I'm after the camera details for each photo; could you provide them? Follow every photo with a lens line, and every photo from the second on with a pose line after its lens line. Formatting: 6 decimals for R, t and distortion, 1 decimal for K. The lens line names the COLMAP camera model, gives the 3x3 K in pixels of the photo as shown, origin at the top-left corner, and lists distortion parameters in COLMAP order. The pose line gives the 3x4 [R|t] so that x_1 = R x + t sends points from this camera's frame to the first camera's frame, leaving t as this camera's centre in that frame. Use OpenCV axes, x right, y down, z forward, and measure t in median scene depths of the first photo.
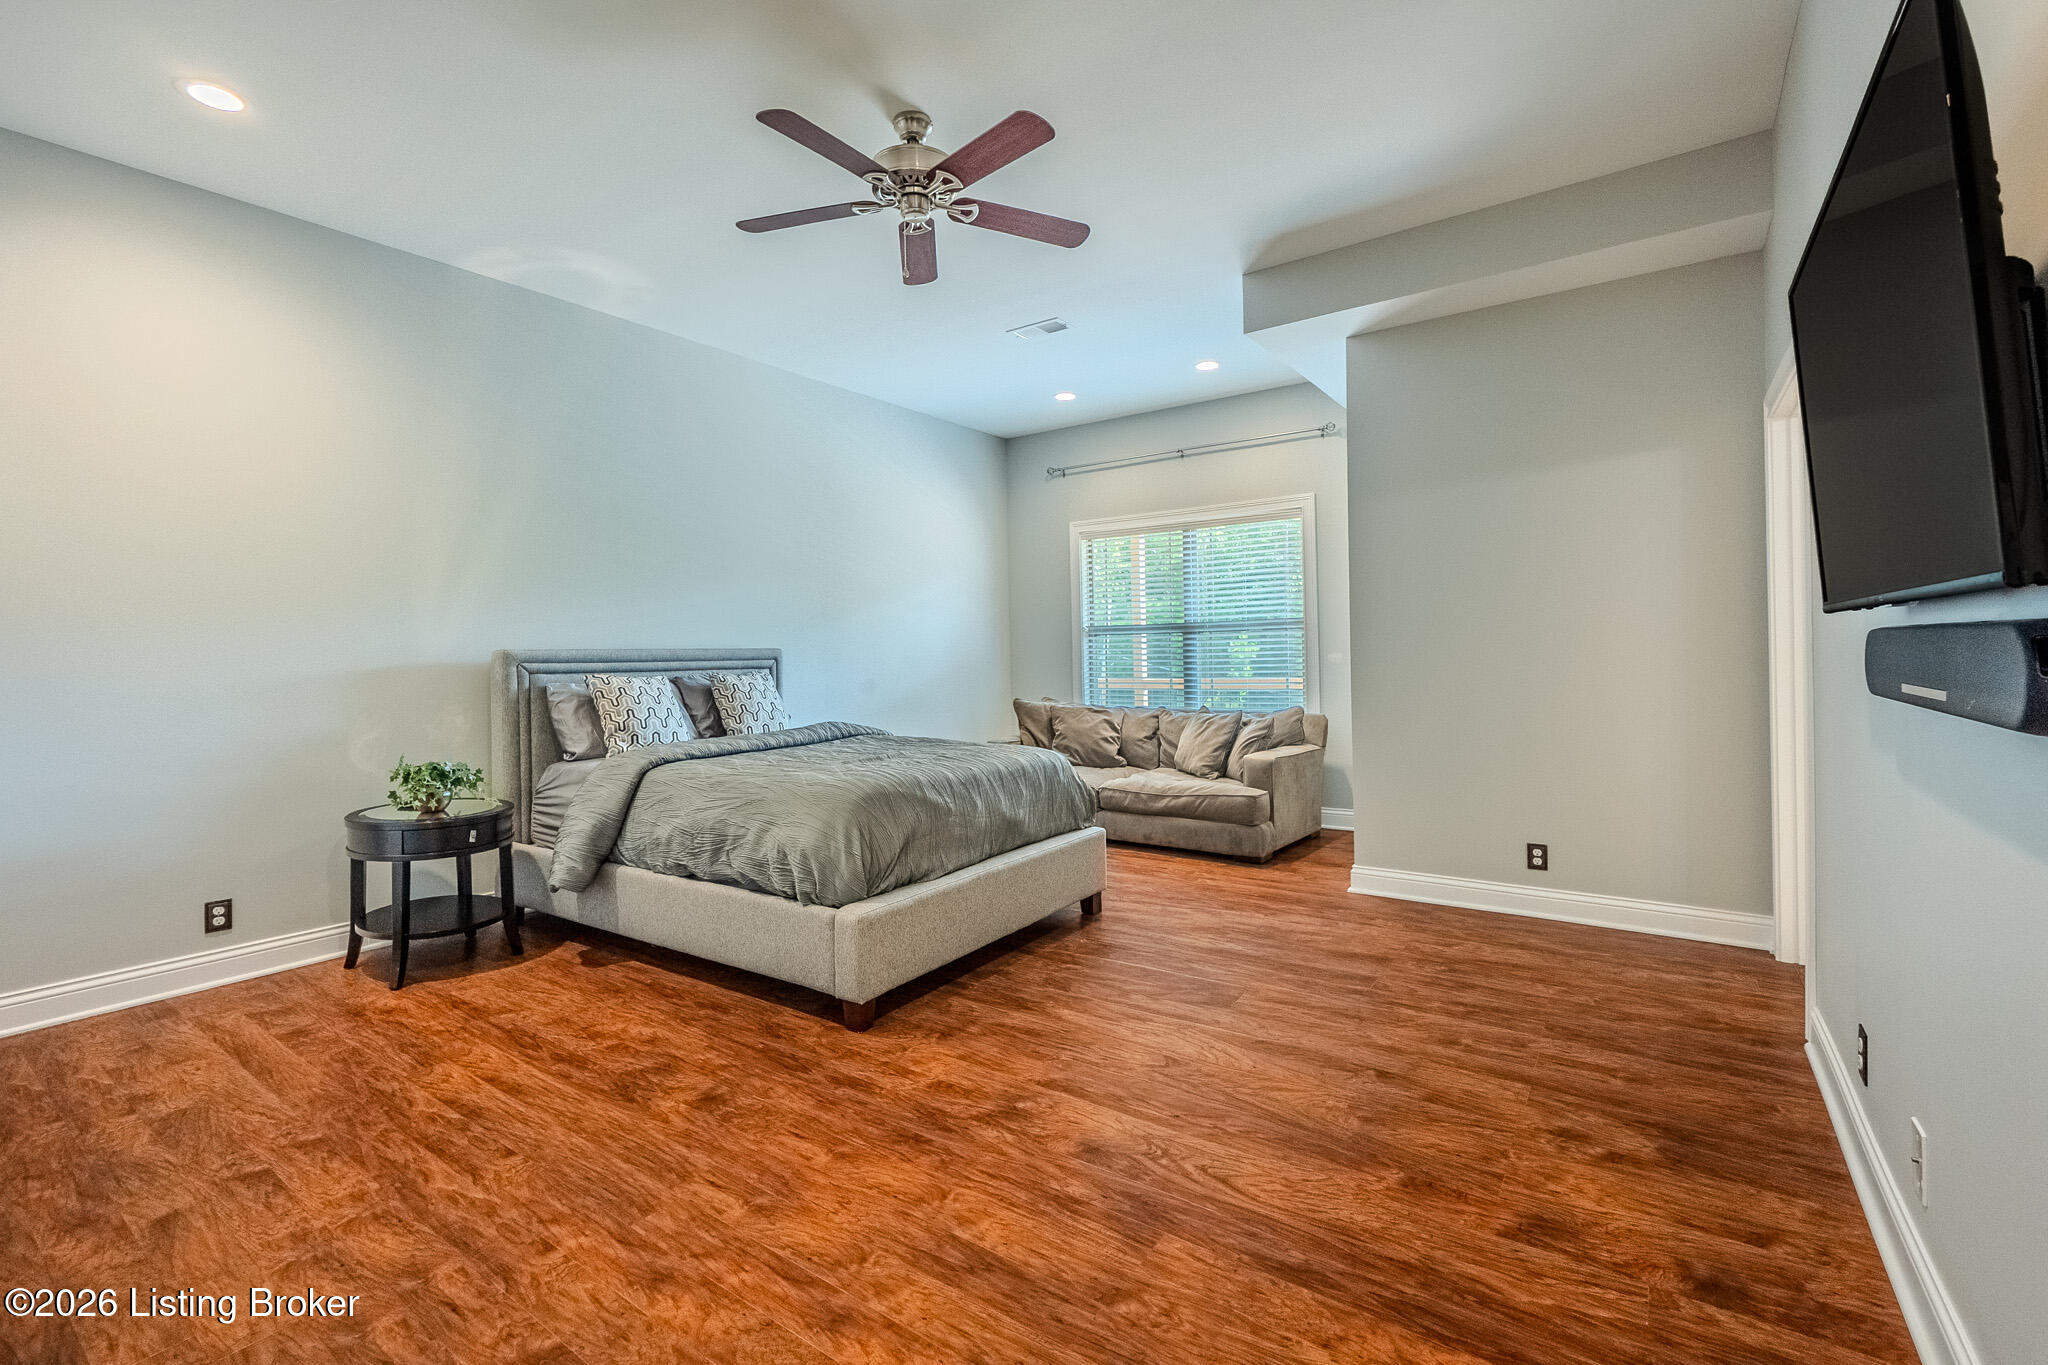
lens RADIAL K [[865.5, 0, 1059.7], [0, 865.5, 655.2], [0, 0, 1]] dist [-0.009365, 0.001262]
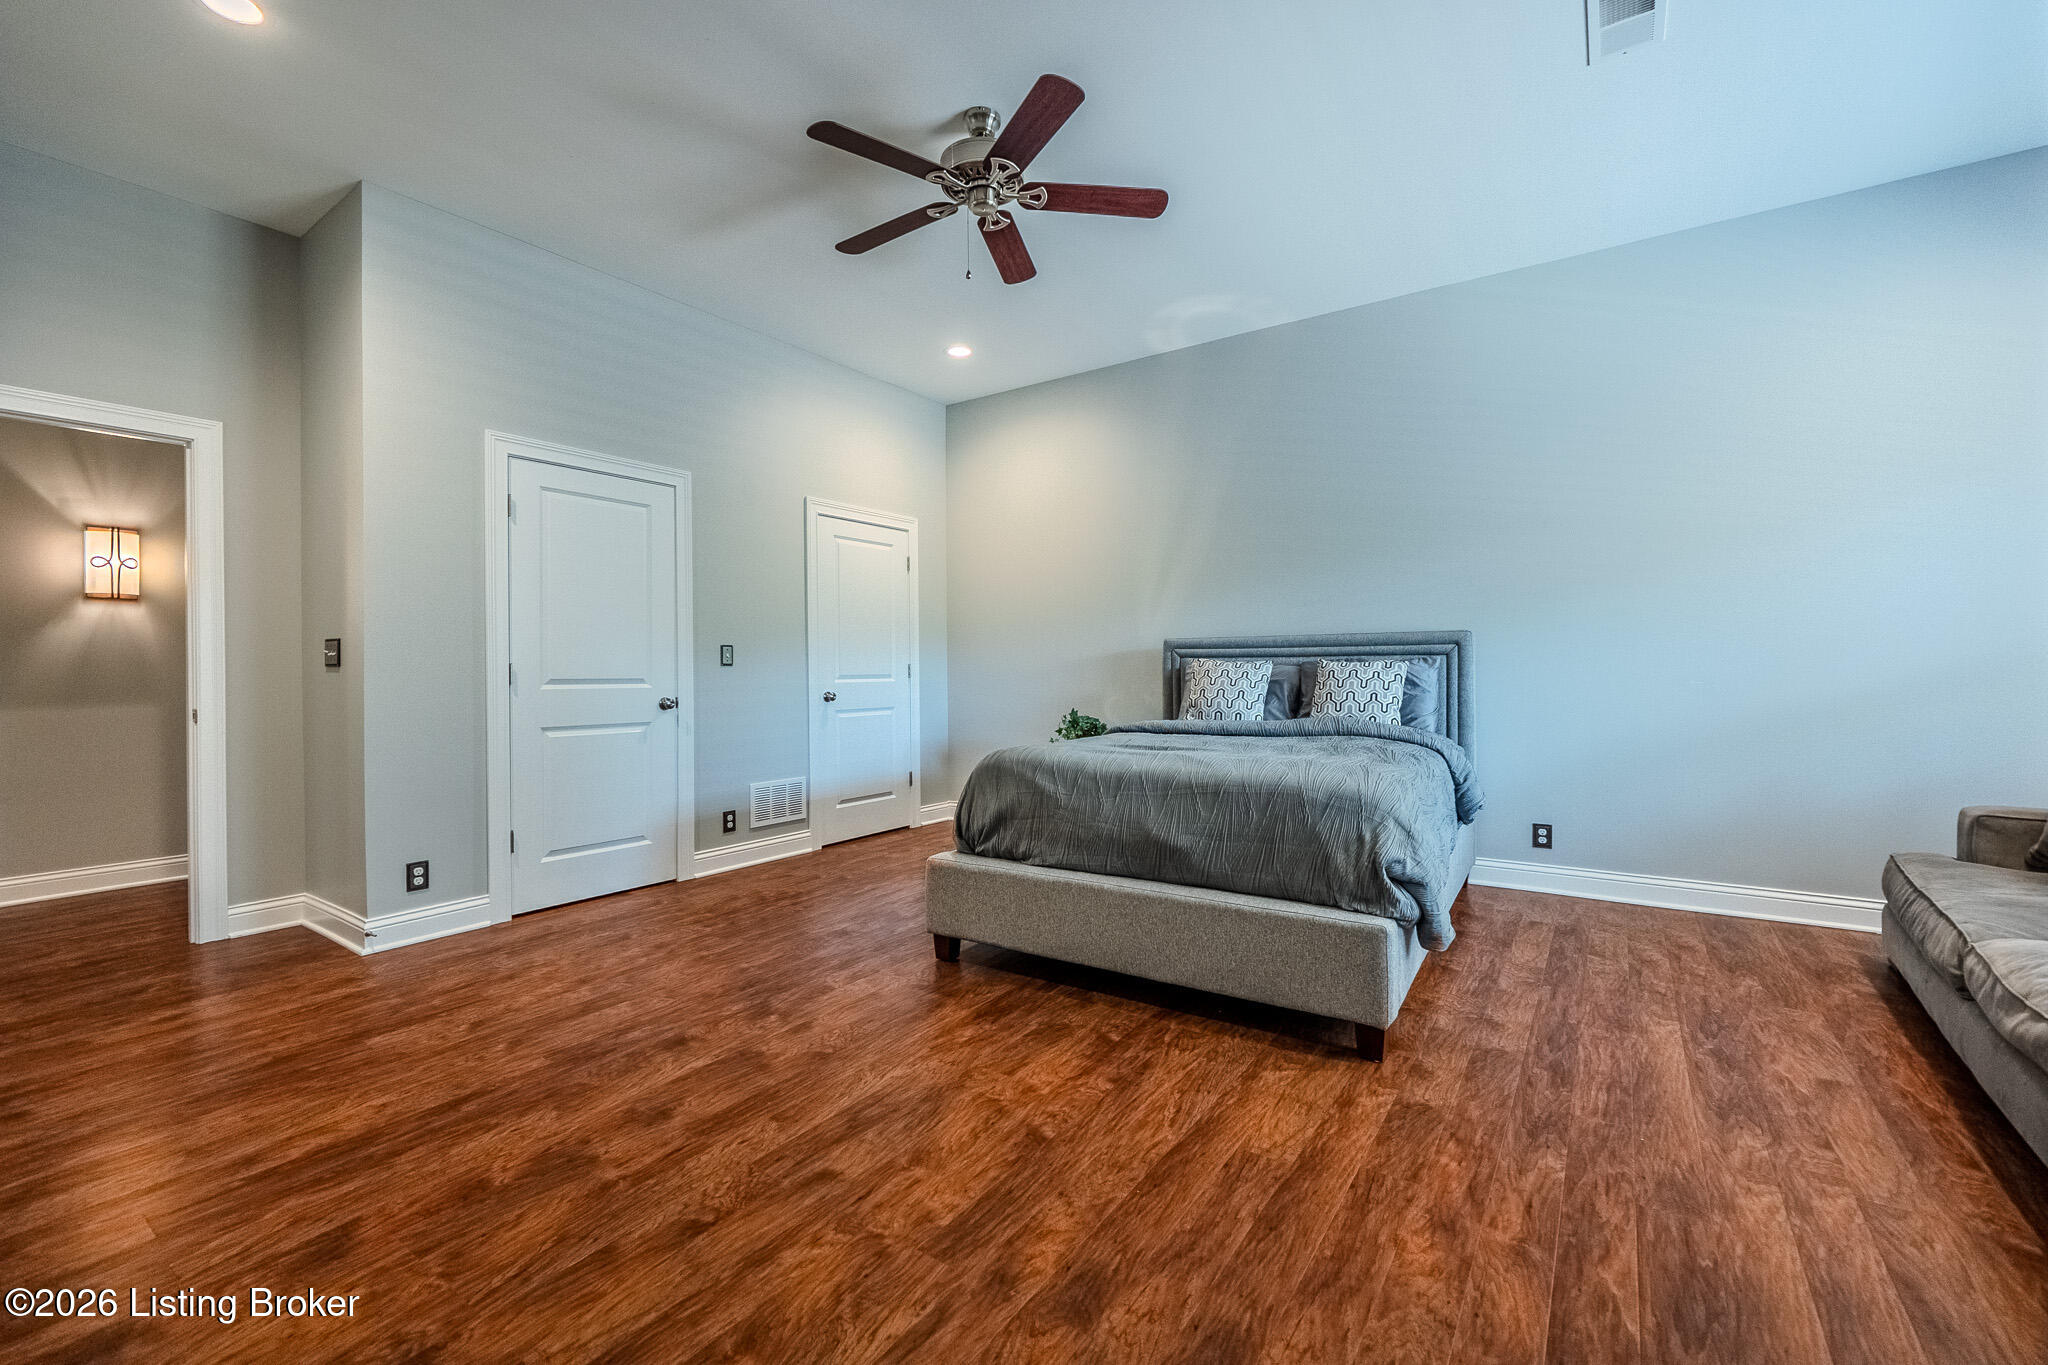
lens RADIAL K [[865.5, 0, 1021.6], [0, 865.5, 675.7], [0, 0, 1]] dist [-0.009365, 0.001262]
pose [[-0.007470, 0.022660, -0.999715, 1.217714], [0.007875, 0.999714, 0.022601, 0.033683], [0.999941, -0.007704, -0.007647, 1.466337]]
